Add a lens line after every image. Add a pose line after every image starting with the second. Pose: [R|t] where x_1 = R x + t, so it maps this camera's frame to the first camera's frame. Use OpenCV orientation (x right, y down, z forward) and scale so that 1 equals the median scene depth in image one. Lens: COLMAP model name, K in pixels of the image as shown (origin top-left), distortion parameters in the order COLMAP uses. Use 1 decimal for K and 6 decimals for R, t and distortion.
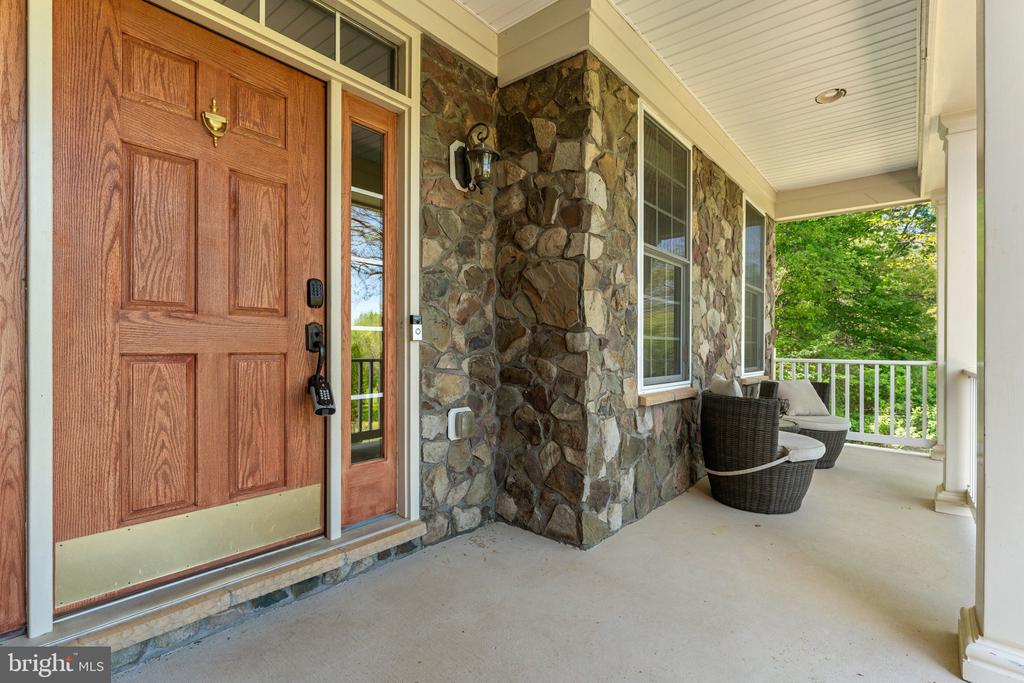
lens RADIAL K [[466.7, 0, 516.6], [0, 466.7, 345.9], [0, 0, 1]] dist [-0.003320, -0.000495]
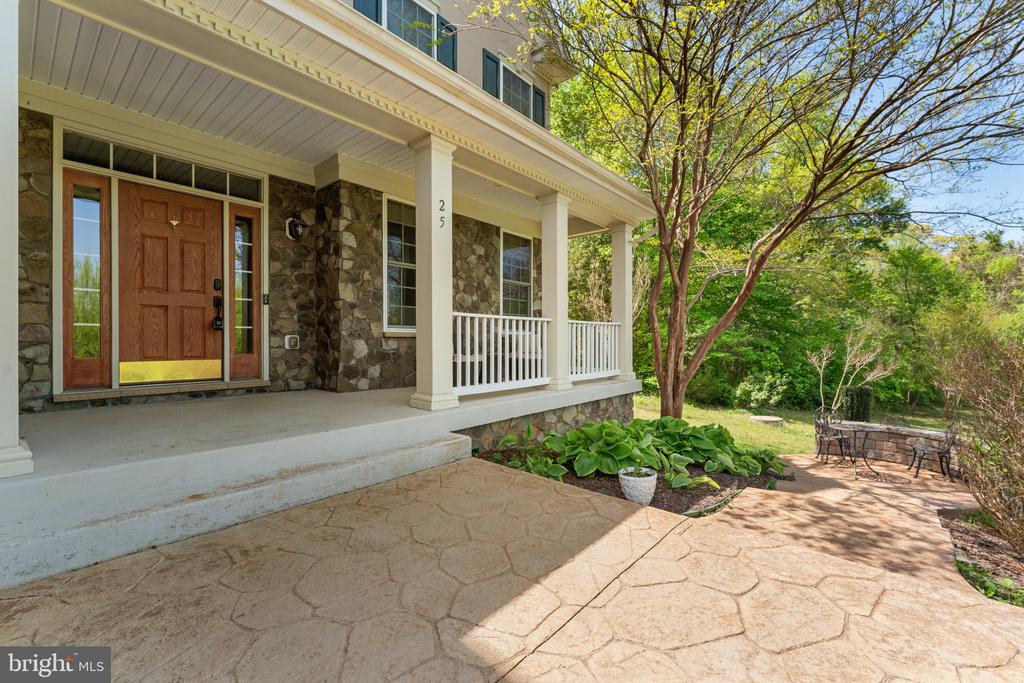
lens RADIAL K [[418.9, 0, 508.7], [0, 418.9, 337.9], [0, 0, 1]] dist [-0.004264, -0.000442]
pose [[0.999835, -0.009917, -0.015234, 0.999185], [0.009846, 0.999941, -0.004693, 0.171523], [0.015280, 0.004542, 0.999873, -1.057455]]
